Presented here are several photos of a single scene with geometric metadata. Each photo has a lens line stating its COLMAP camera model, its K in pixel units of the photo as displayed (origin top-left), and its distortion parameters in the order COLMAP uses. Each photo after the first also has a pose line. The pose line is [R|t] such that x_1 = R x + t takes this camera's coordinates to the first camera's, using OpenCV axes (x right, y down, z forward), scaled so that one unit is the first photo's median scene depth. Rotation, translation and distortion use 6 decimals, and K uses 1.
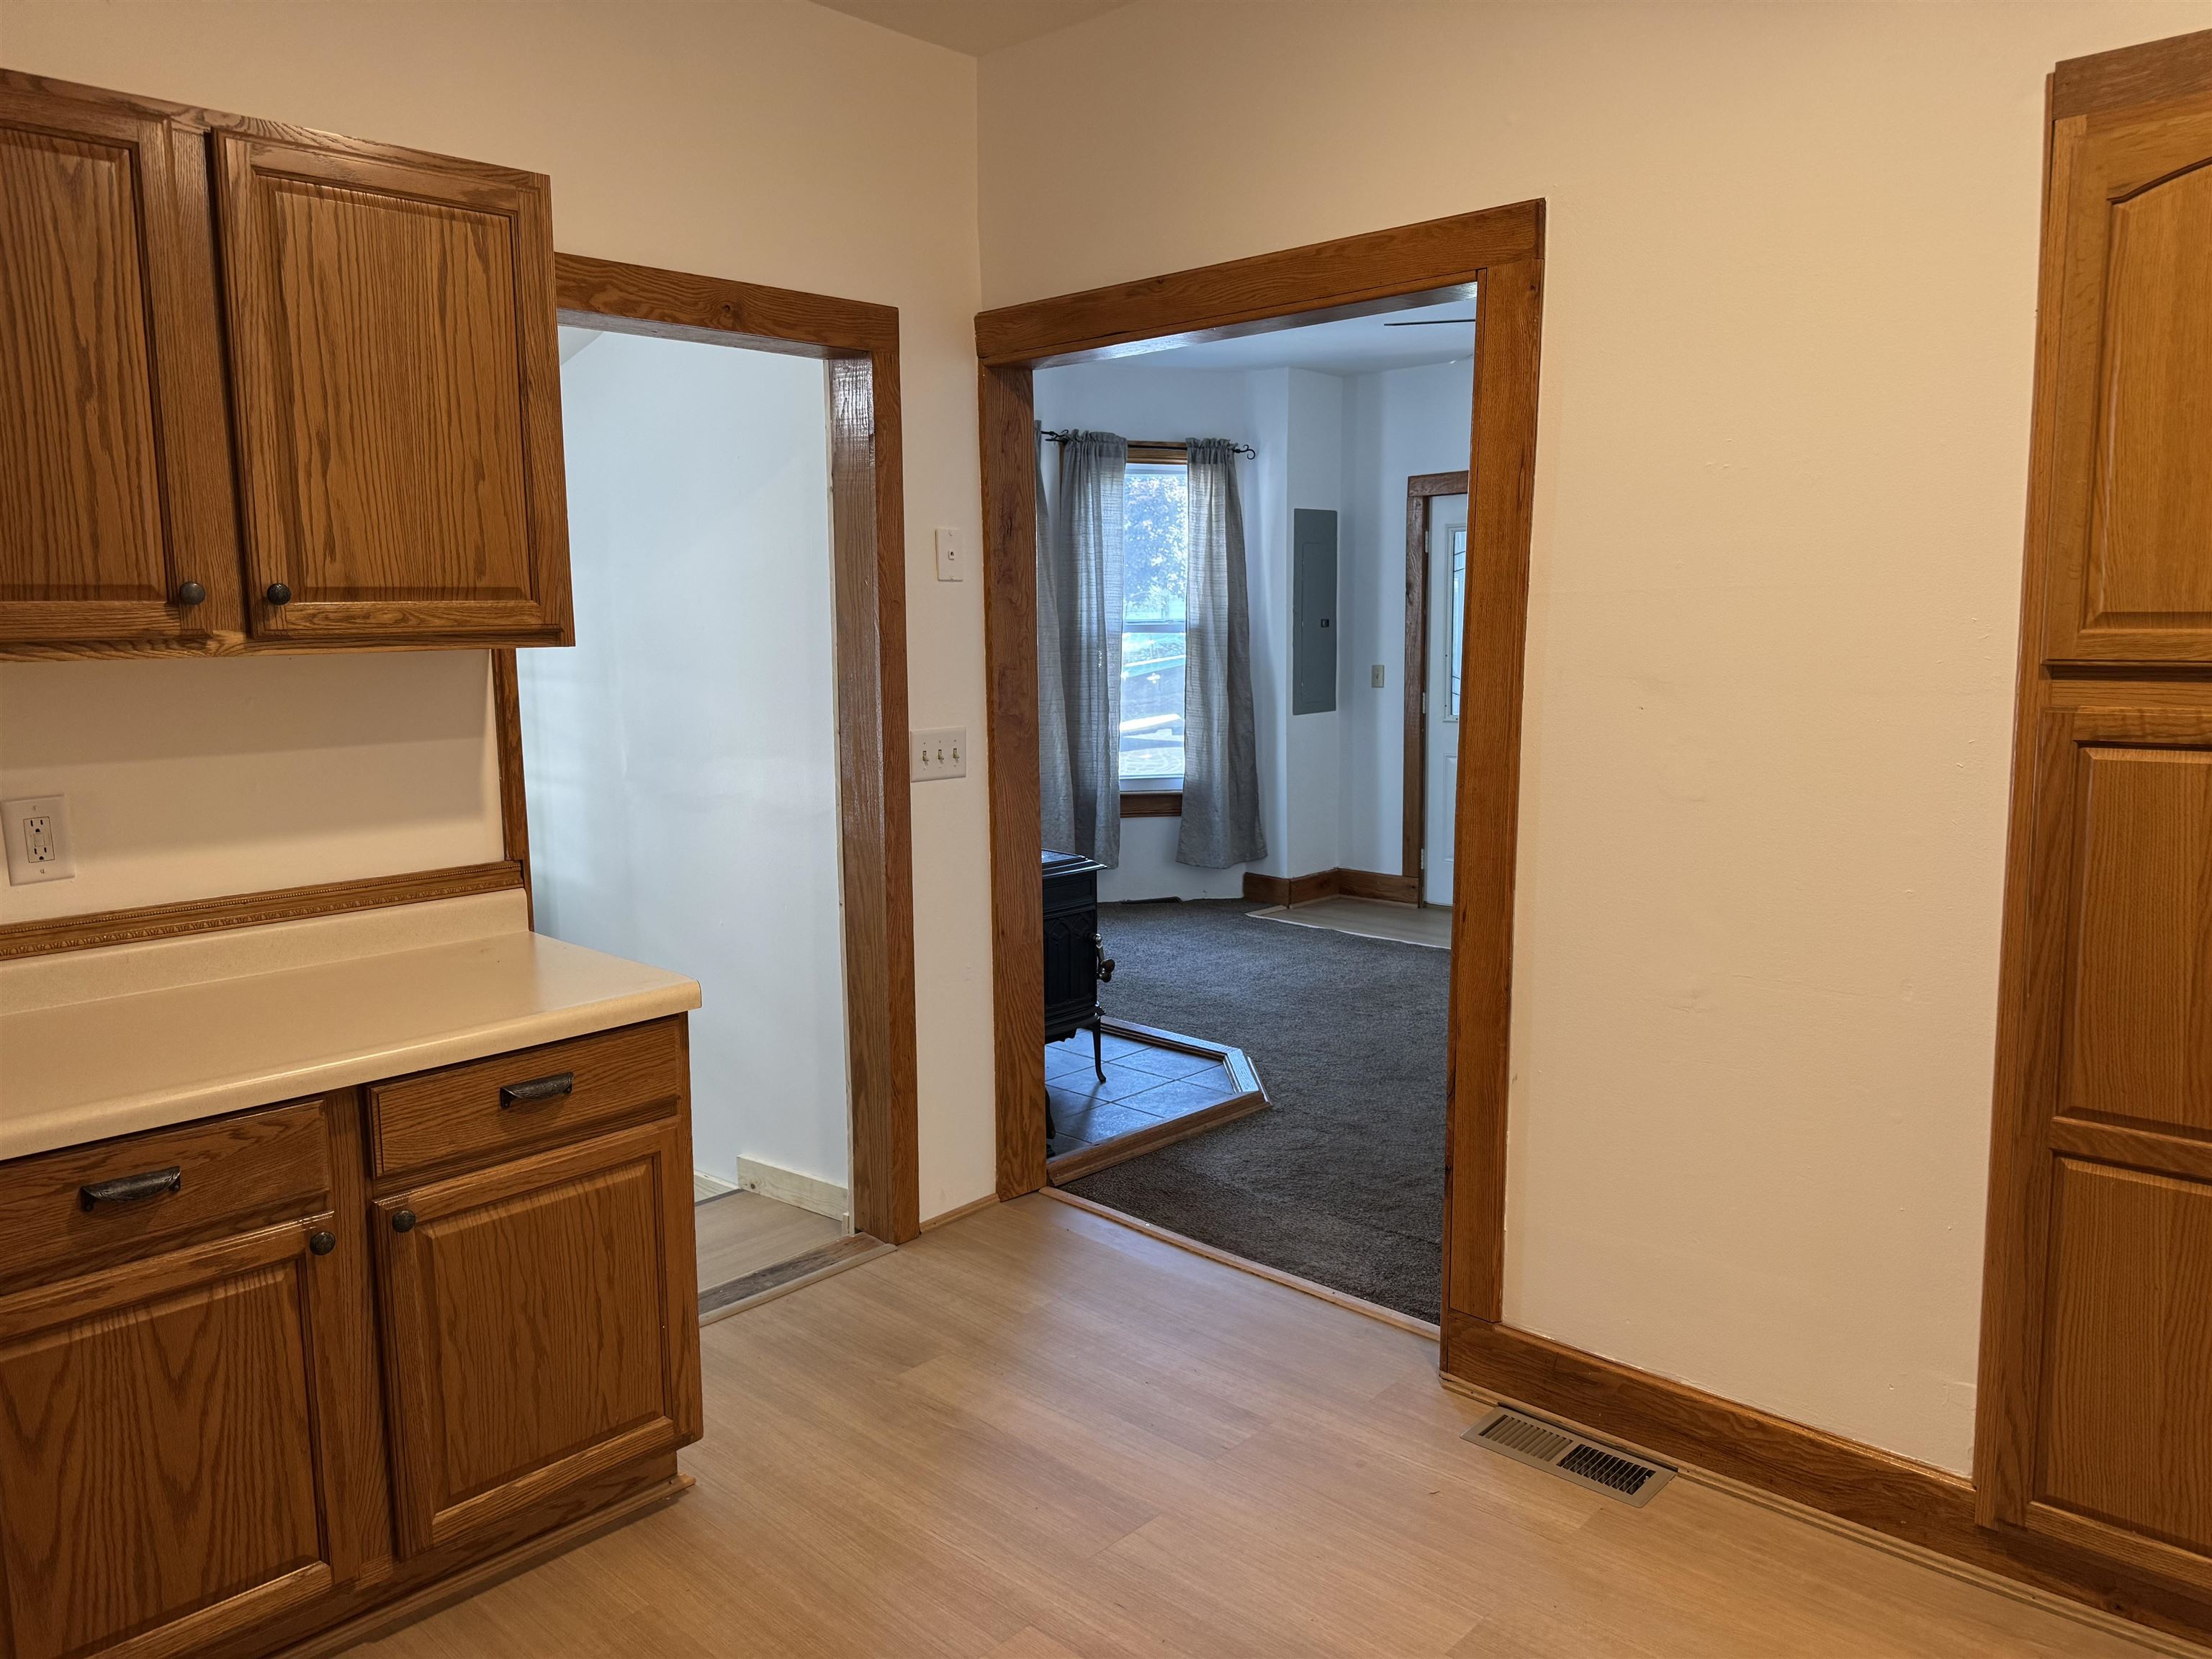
lens RADIAL K [[1549.1, 0, 1096.7], [0, 1549.1, 818.9], [0, 0, 1]] dist [0.059734, -0.074499]
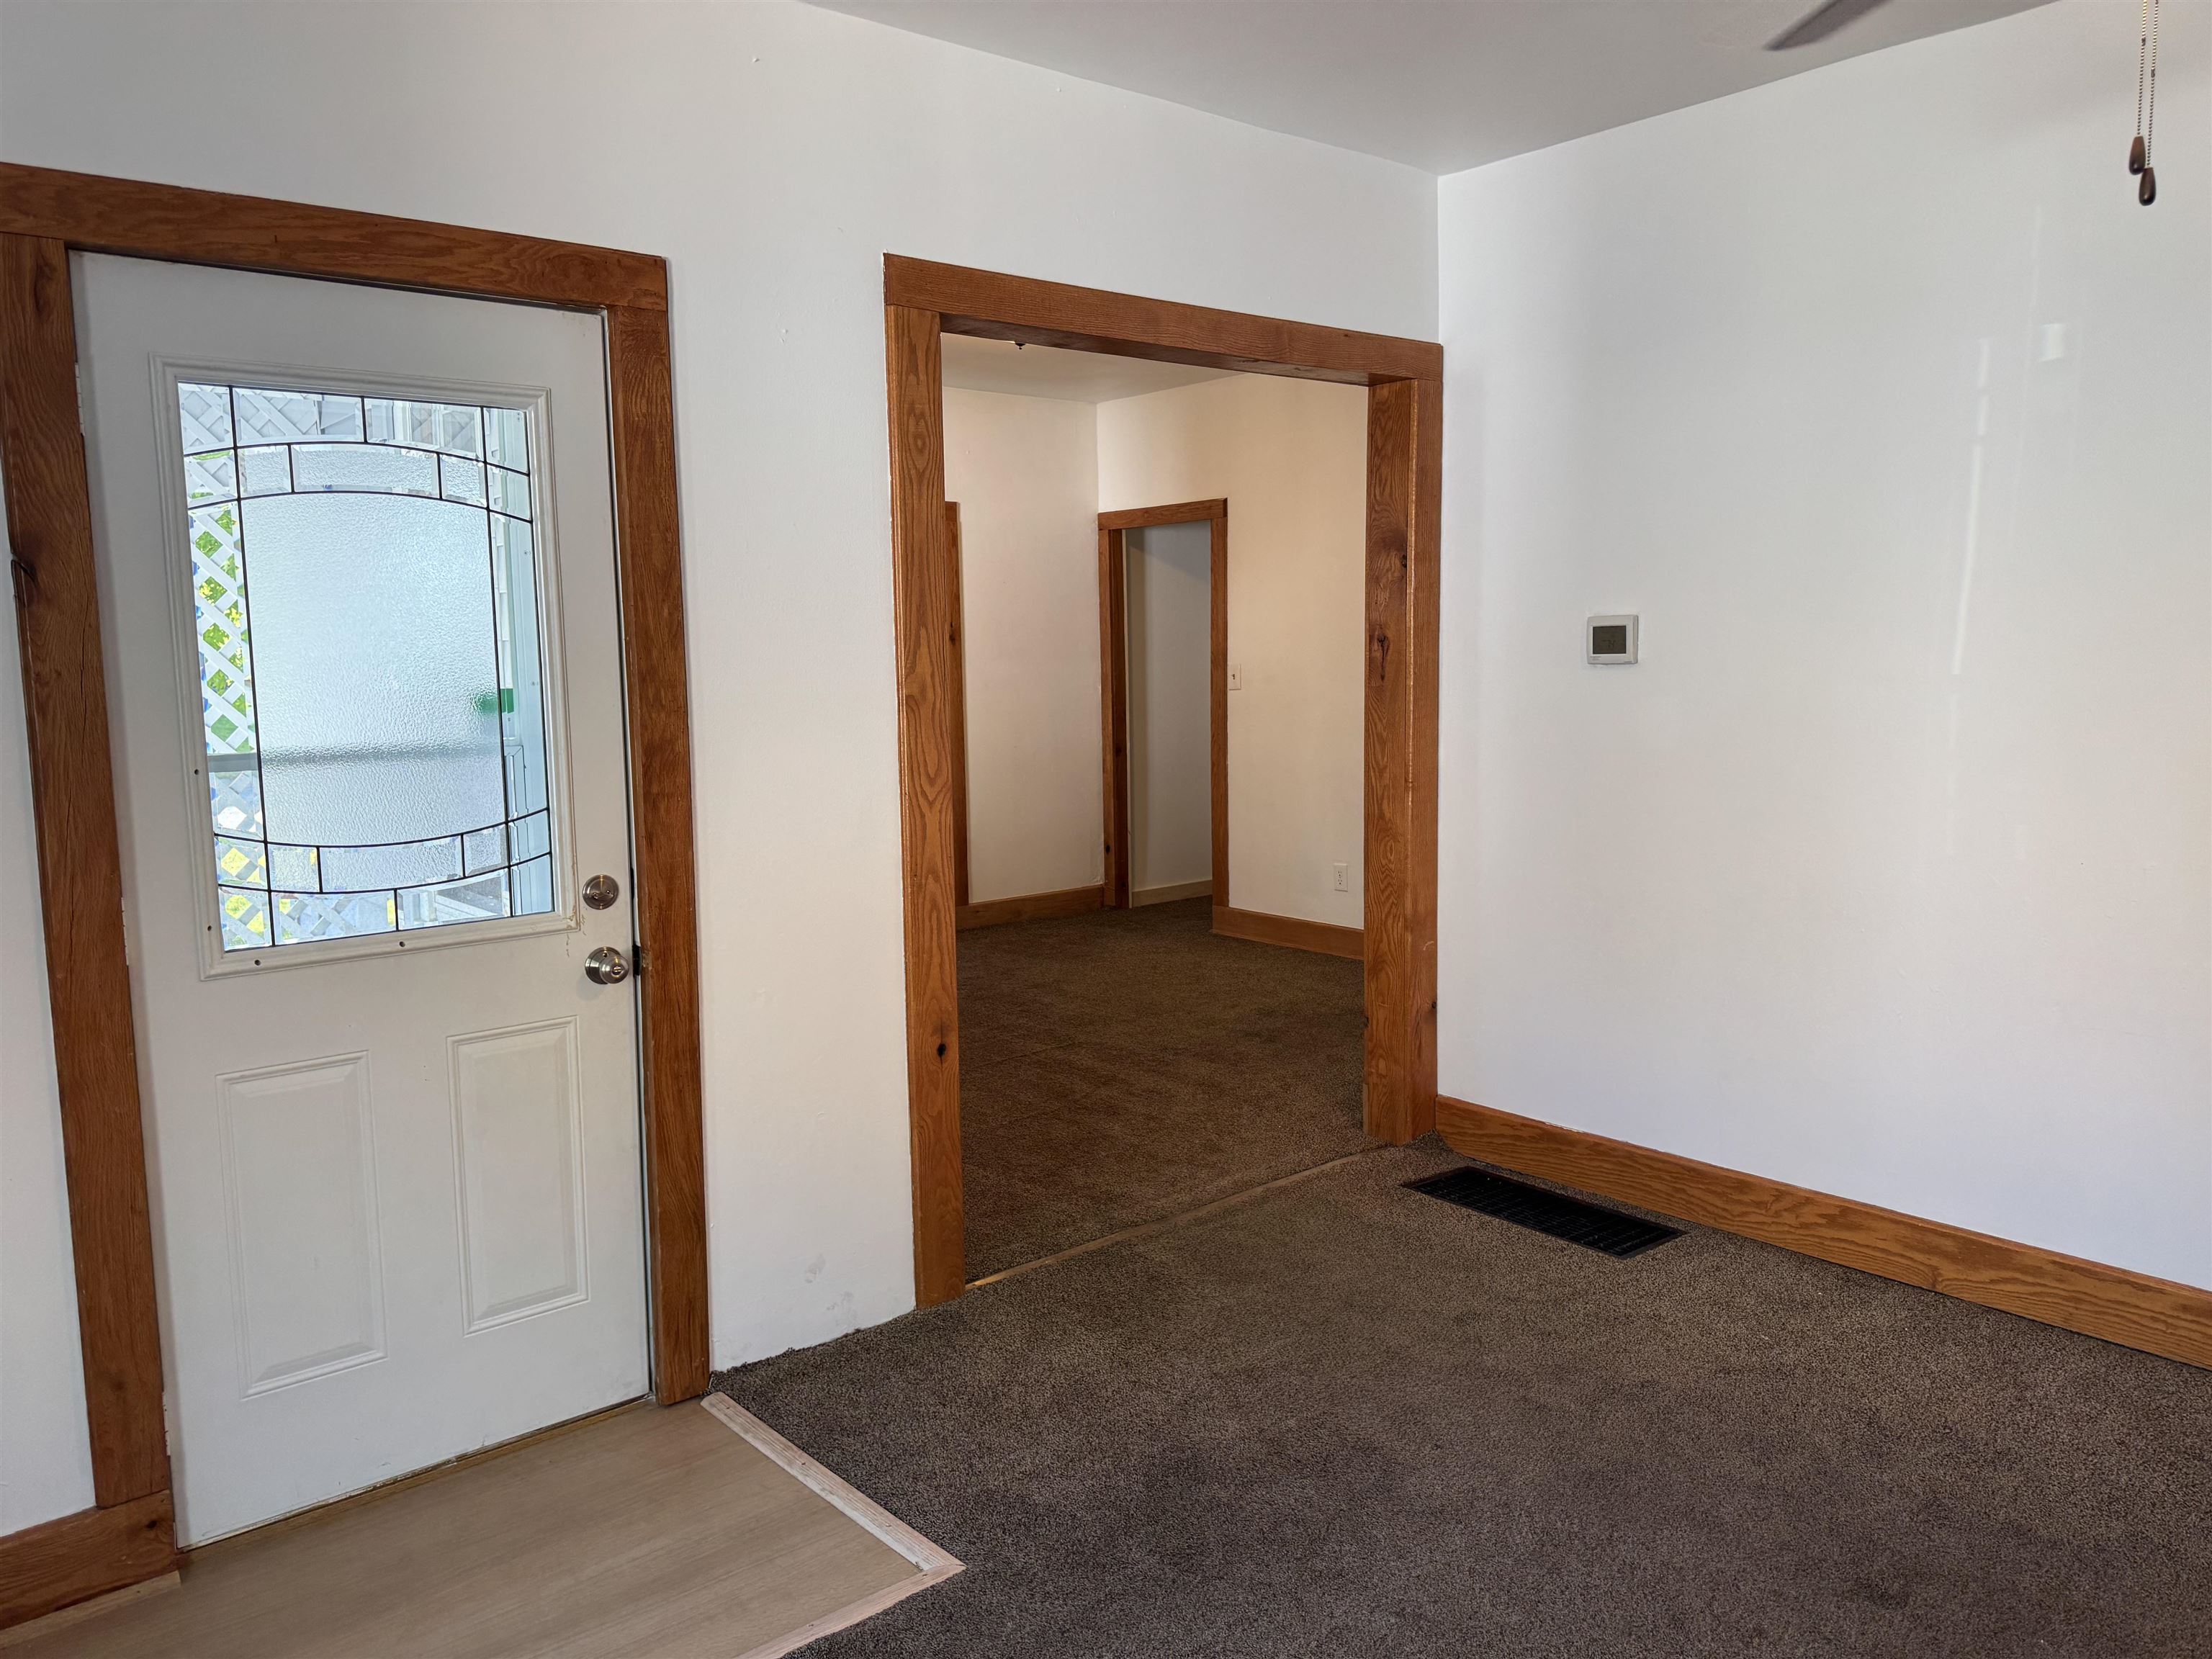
lens RADIAL K [[1549.1, 0, 1033.6], [0, 1549.1, 817.4], [0, 0, 1]] dist [0.059734, -0.074499]
pose [[0.116346, -0.094965, 0.988658, -0.181459], [0.145503, 0.986309, 0.077616, -0.244256], [-0.982493, 0.134822, 0.128571, 2.023765]]
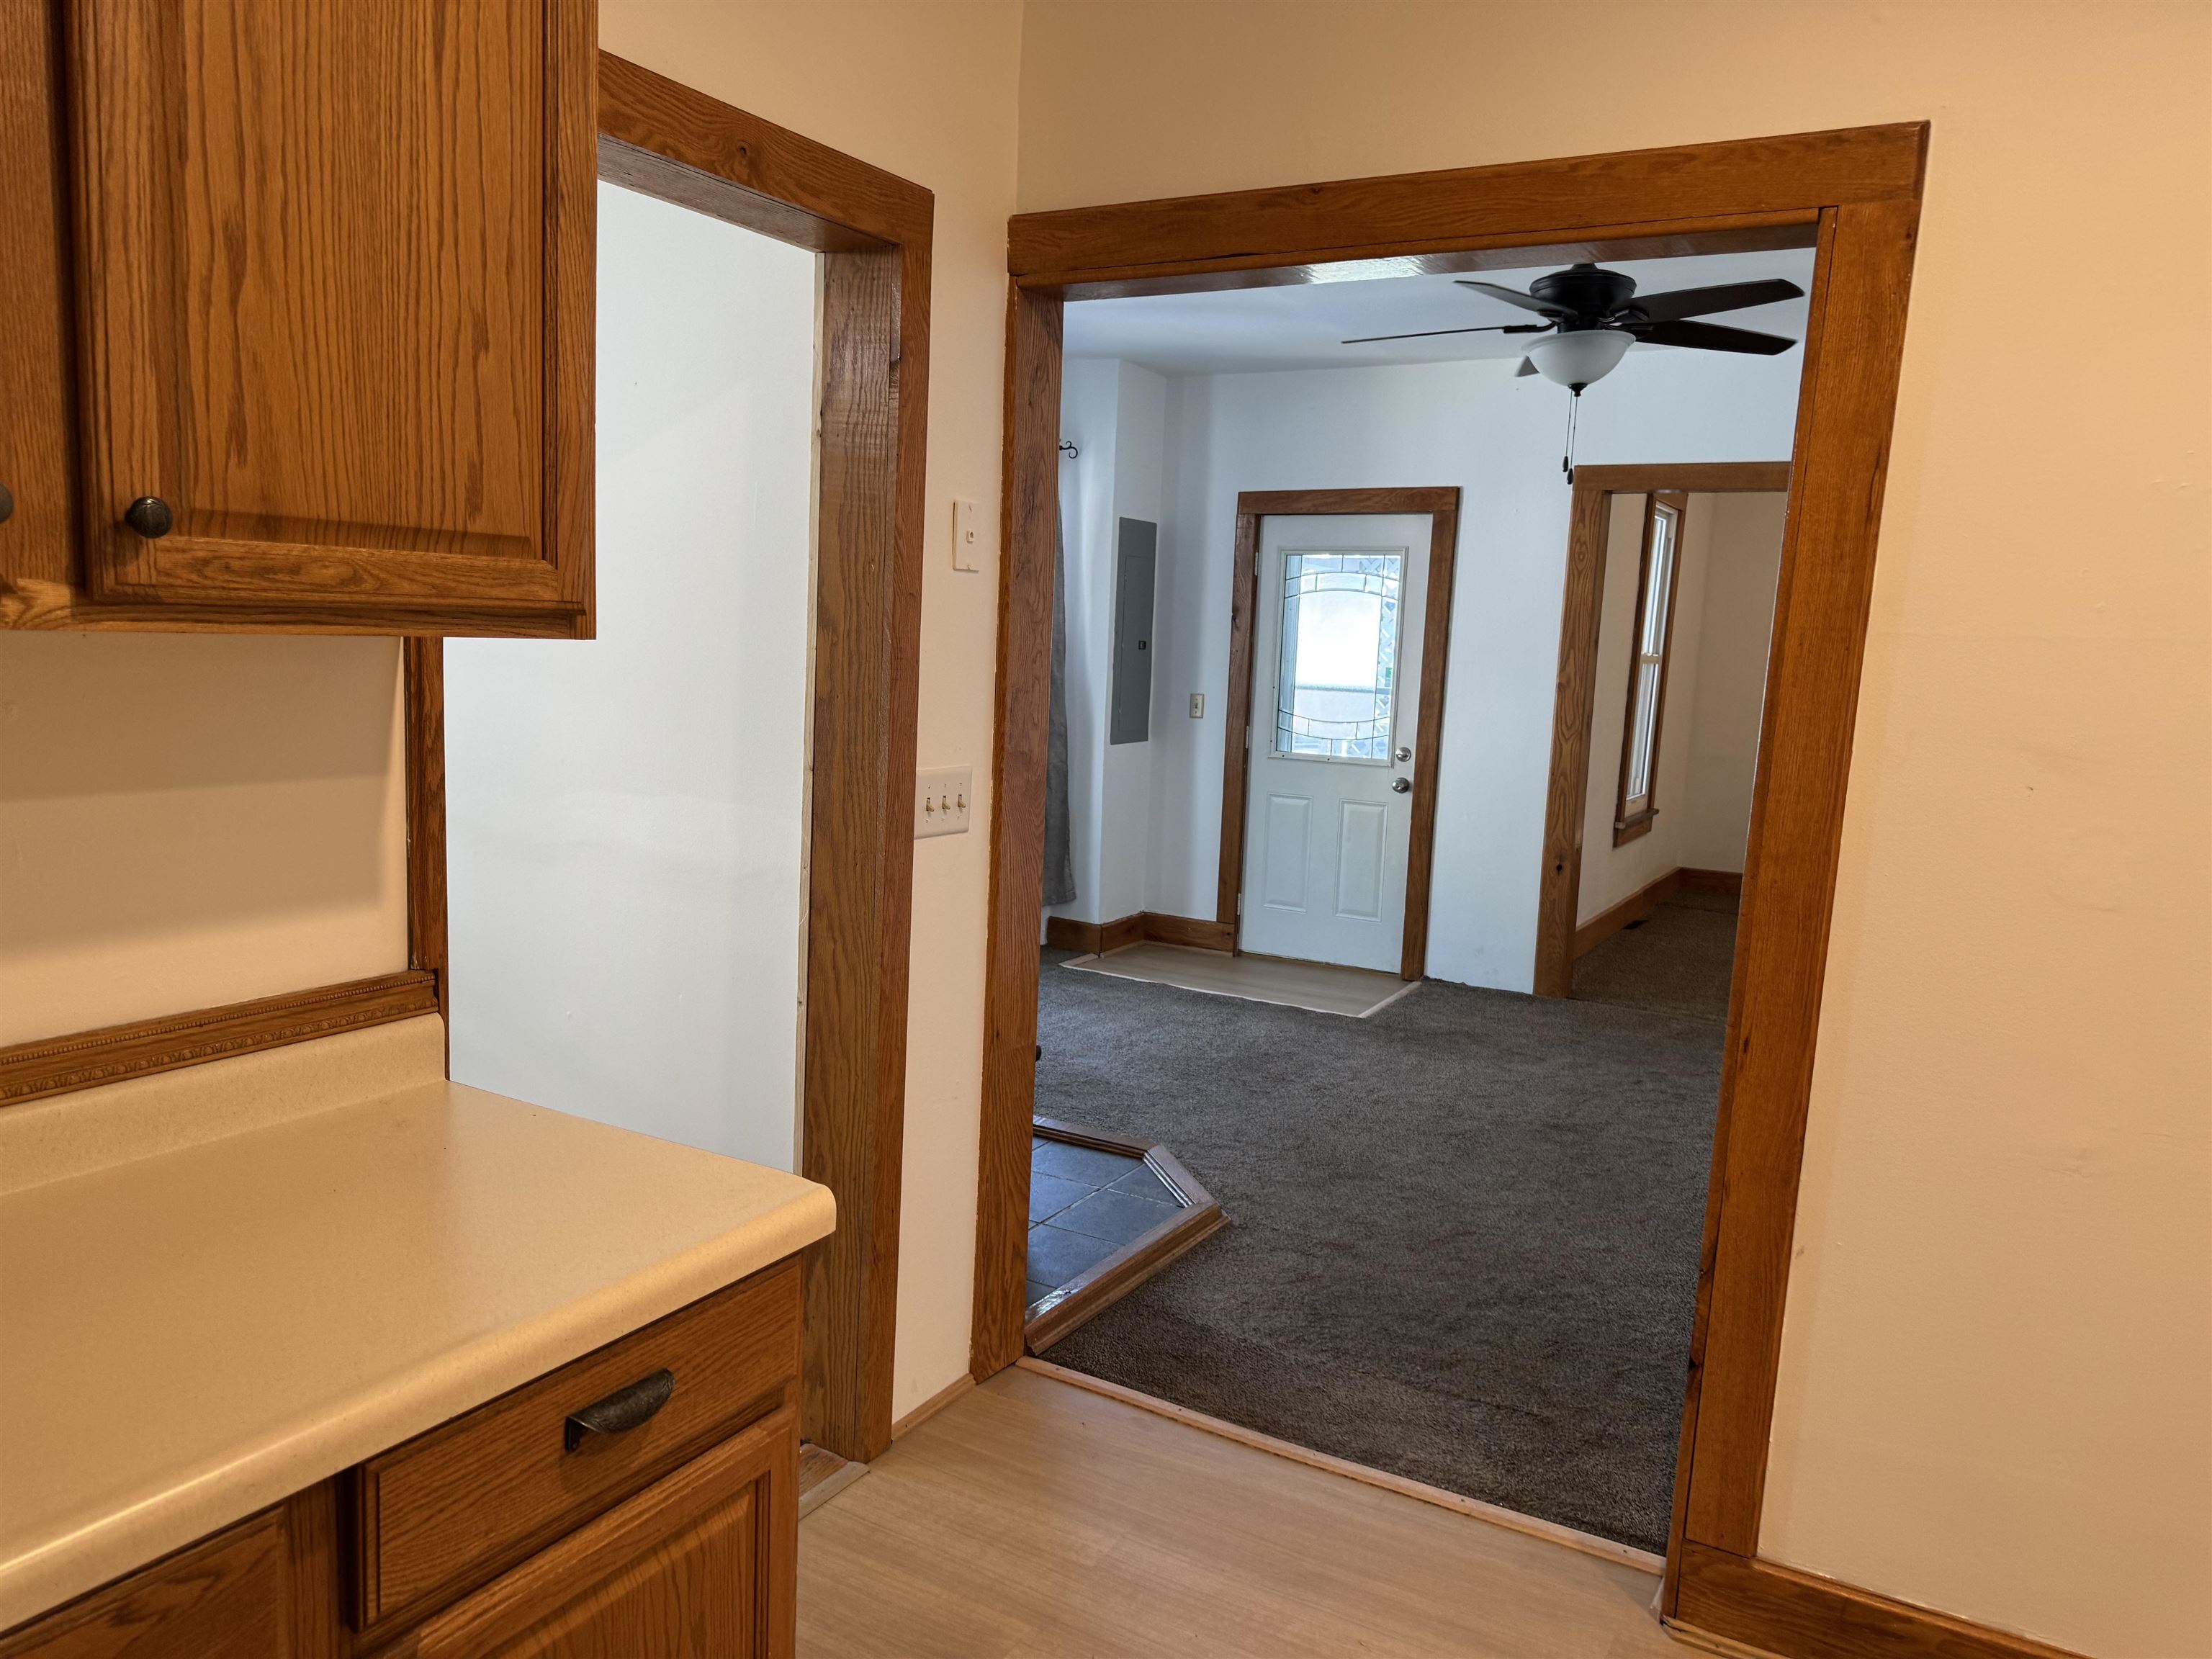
lens RADIAL K [[1549.1, 0, 1094.2], [0, 1549.1, 835.9], [0, 0, 1]] dist [0.059734, -0.074499]
pose [[0.969985, 0.021073, 0.242250, -0.261963], [-0.021563, 0.999767, -0.000629, -0.032817], [-0.242207, -0.004614, 0.970214, 0.316155]]
